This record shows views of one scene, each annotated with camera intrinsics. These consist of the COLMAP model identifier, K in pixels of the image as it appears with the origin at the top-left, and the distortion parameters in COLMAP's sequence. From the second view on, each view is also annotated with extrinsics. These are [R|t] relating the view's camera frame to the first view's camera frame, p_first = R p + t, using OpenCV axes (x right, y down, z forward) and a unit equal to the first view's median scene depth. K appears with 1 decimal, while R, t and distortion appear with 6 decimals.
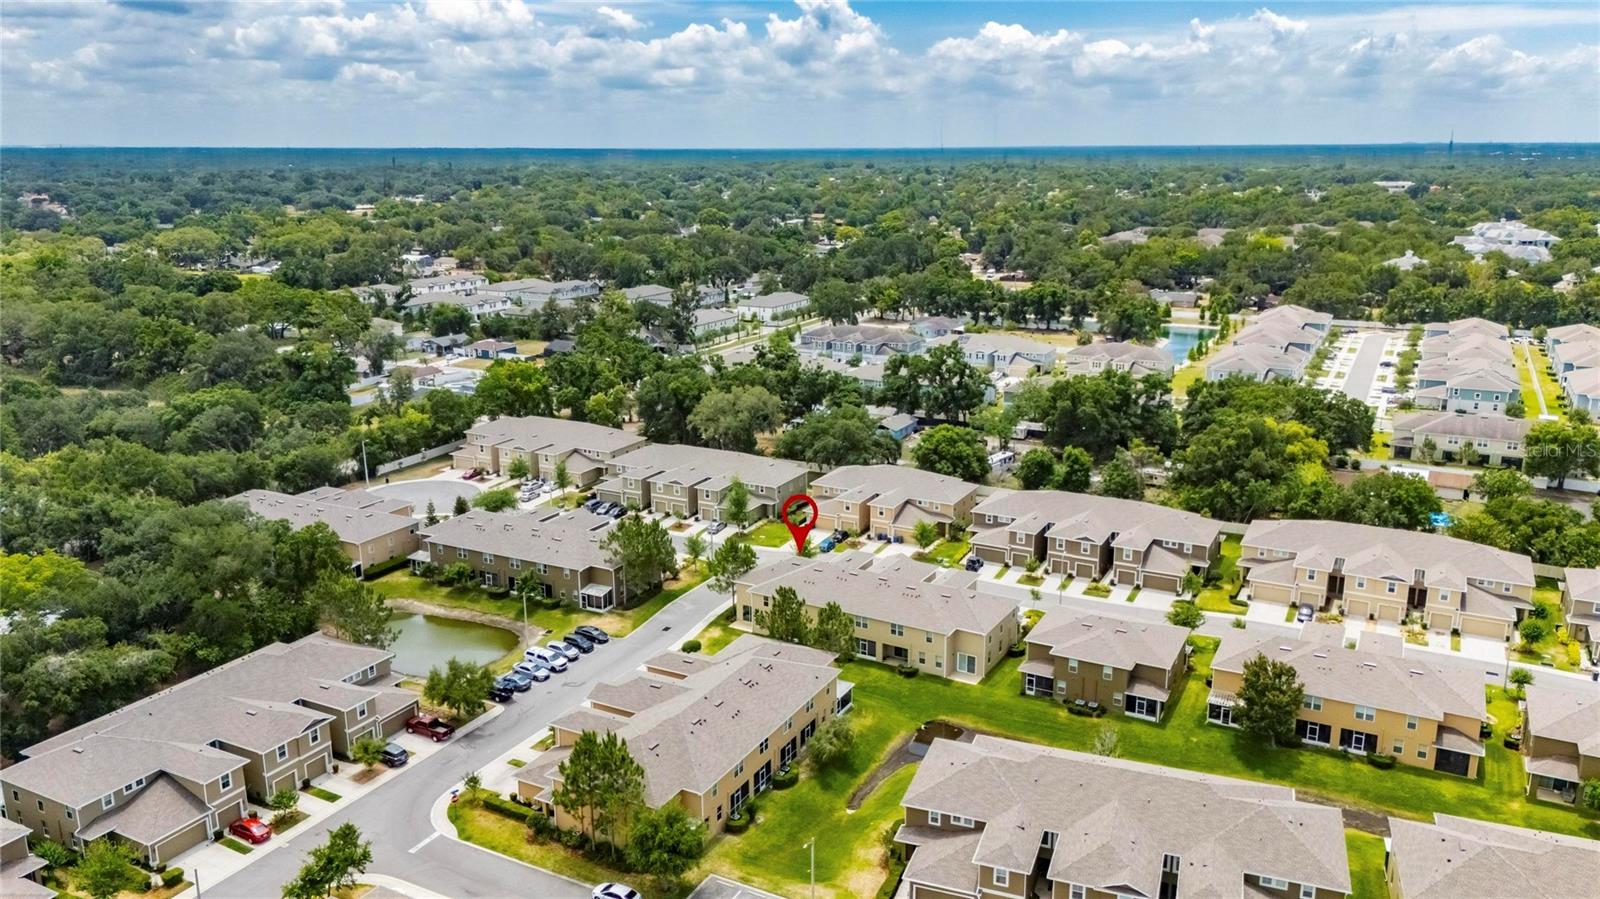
lens RADIAL K [[1182.1, 0, 807.0], [0, 1182.1, 447.9], [0, 0, 1]] dist [0.057877, -0.052182]
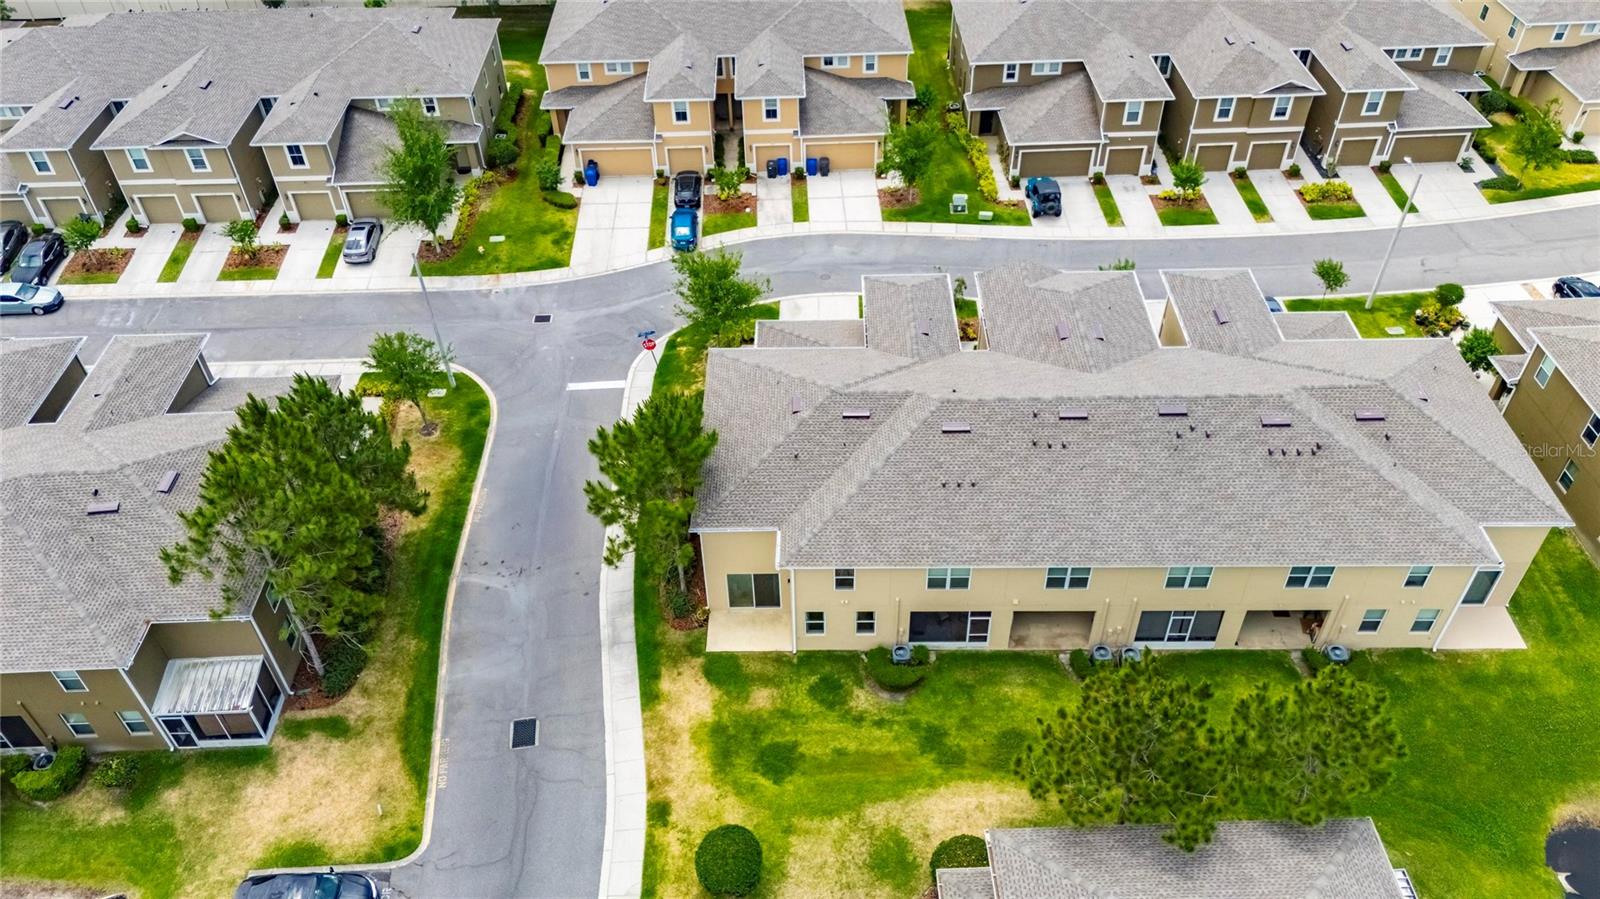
lens RADIAL K [[1182.1, 0, 807.0], [0, 1182.1, 447.9], [0, 0, 1]] dist [0.057877, -0.052182]
pose [[0.866138, -0.342177, 0.364307, -0.138615], [0.134899, 0.861894, 0.488816, -0.053301], [-0.481256, -0.374237, 0.792679, 0.722195]]
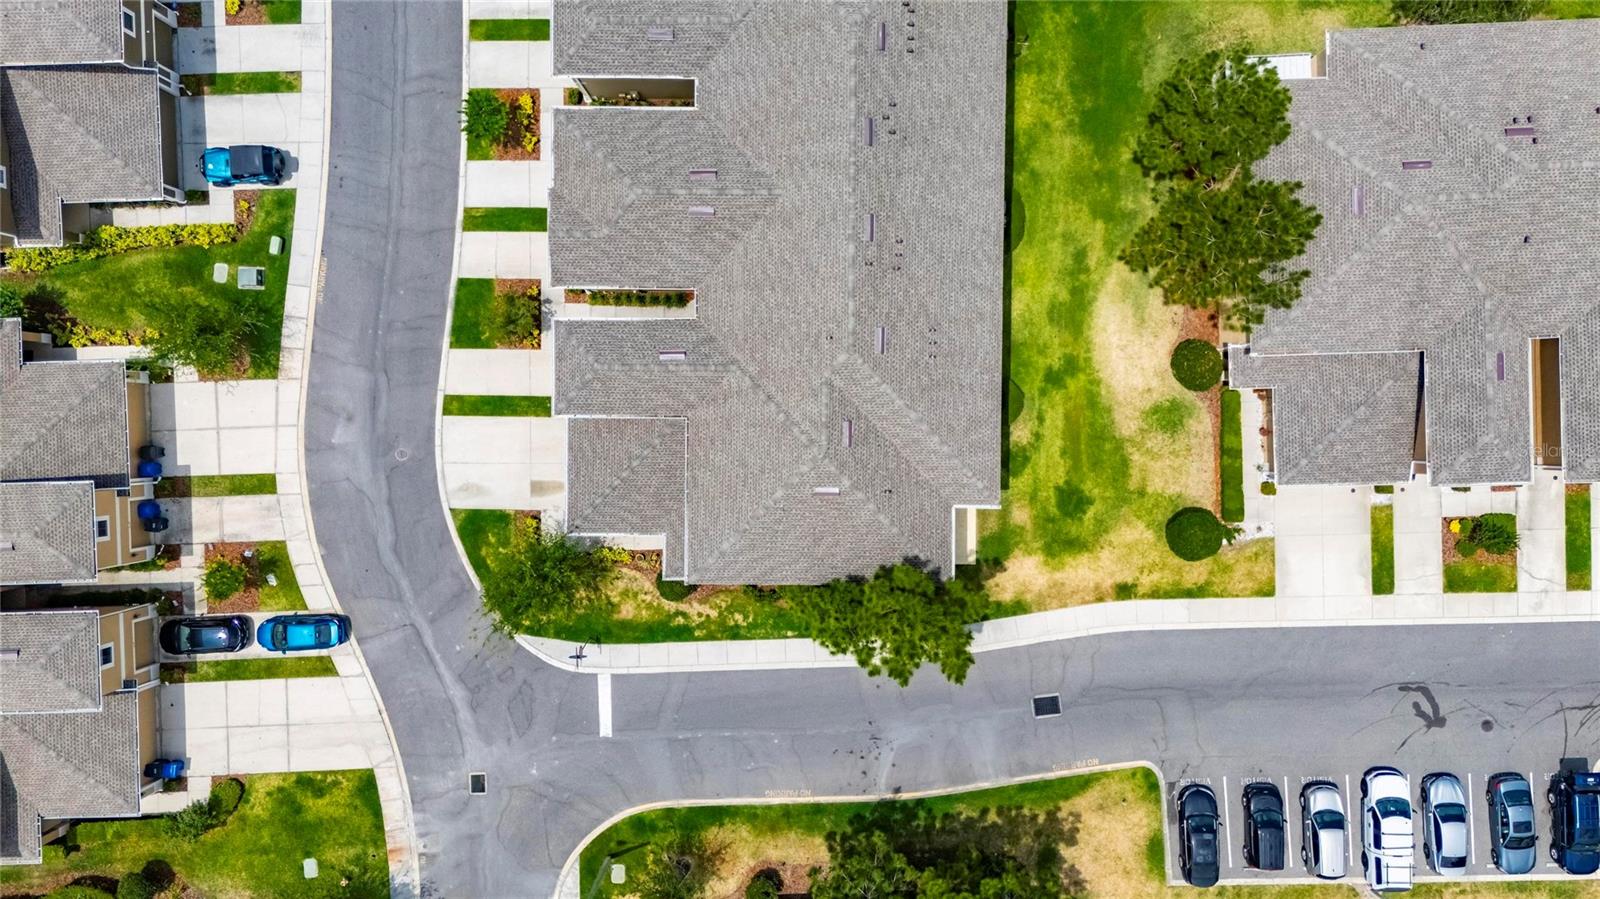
lens RADIAL K [[1182.1, 0, 807.0], [0, 1182.1, 447.9], [0, 0, 1]] dist [0.057877, -0.052182]
pose [[-0.497512, -0.867453, -0.002756, -0.005249], [0.228411, -0.134064, 0.964290, -0.221828], [-0.836845, 0.479117, 0.264834, 0.895421]]
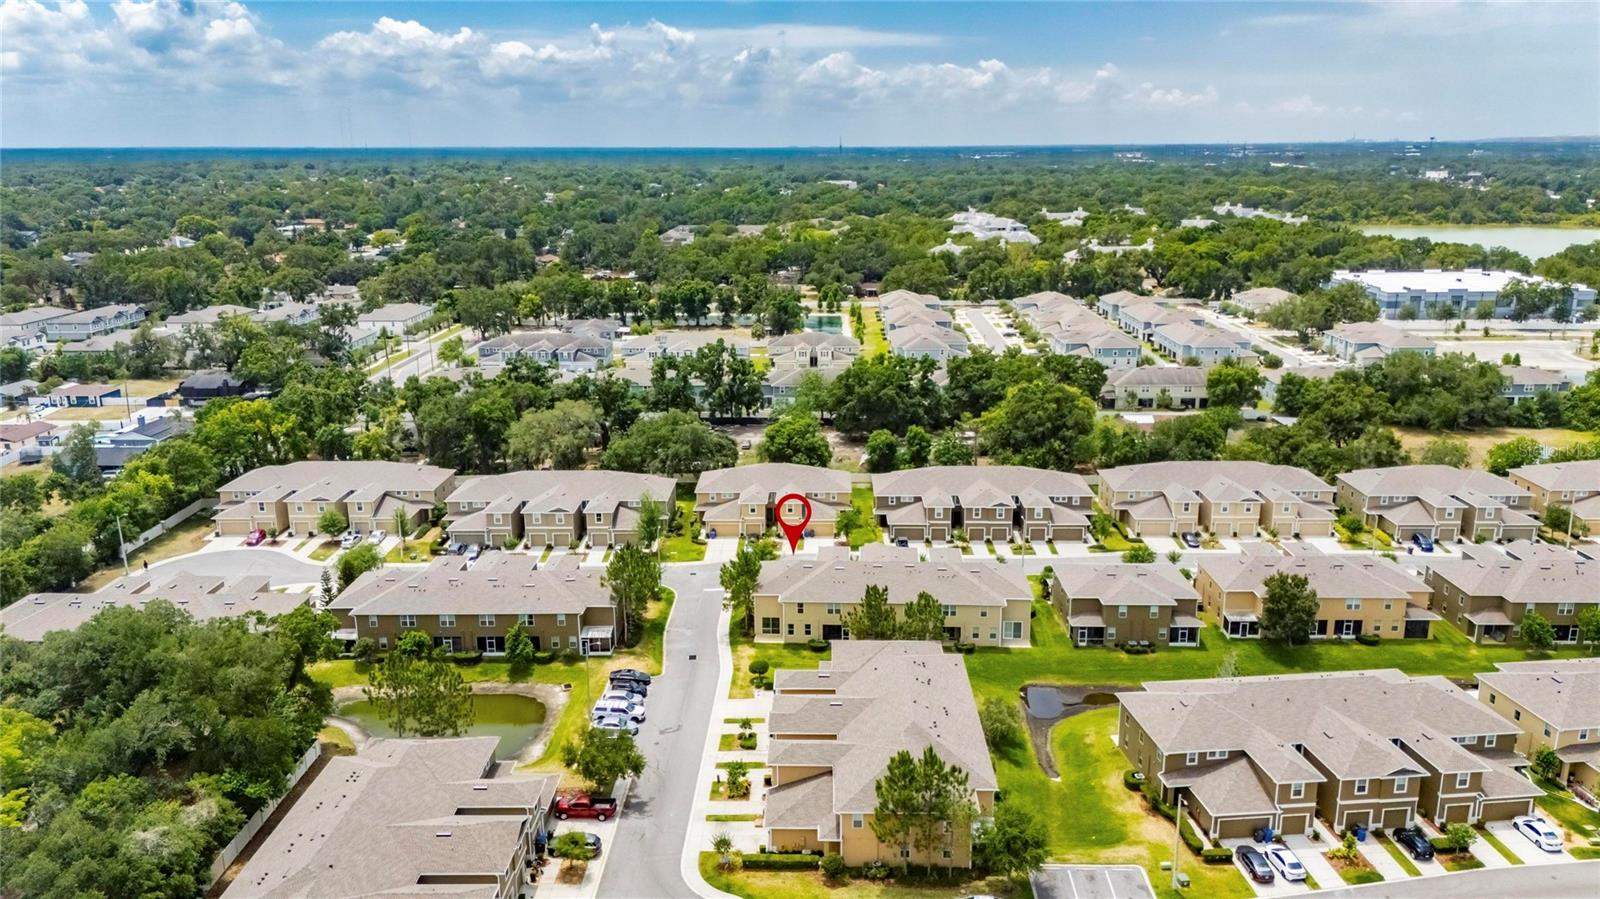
lens RADIAL K [[1182.1, 0, 807.0], [0, 1182.1, 447.9], [0, 0, 1]] dist [0.057877, -0.052182]
pose [[0.889567, -0.114345, 0.442261, -0.421596], [0.114732, 0.993057, 0.025979, -0.025285], [-0.442161, 0.027631, 0.896510, 0.110173]]
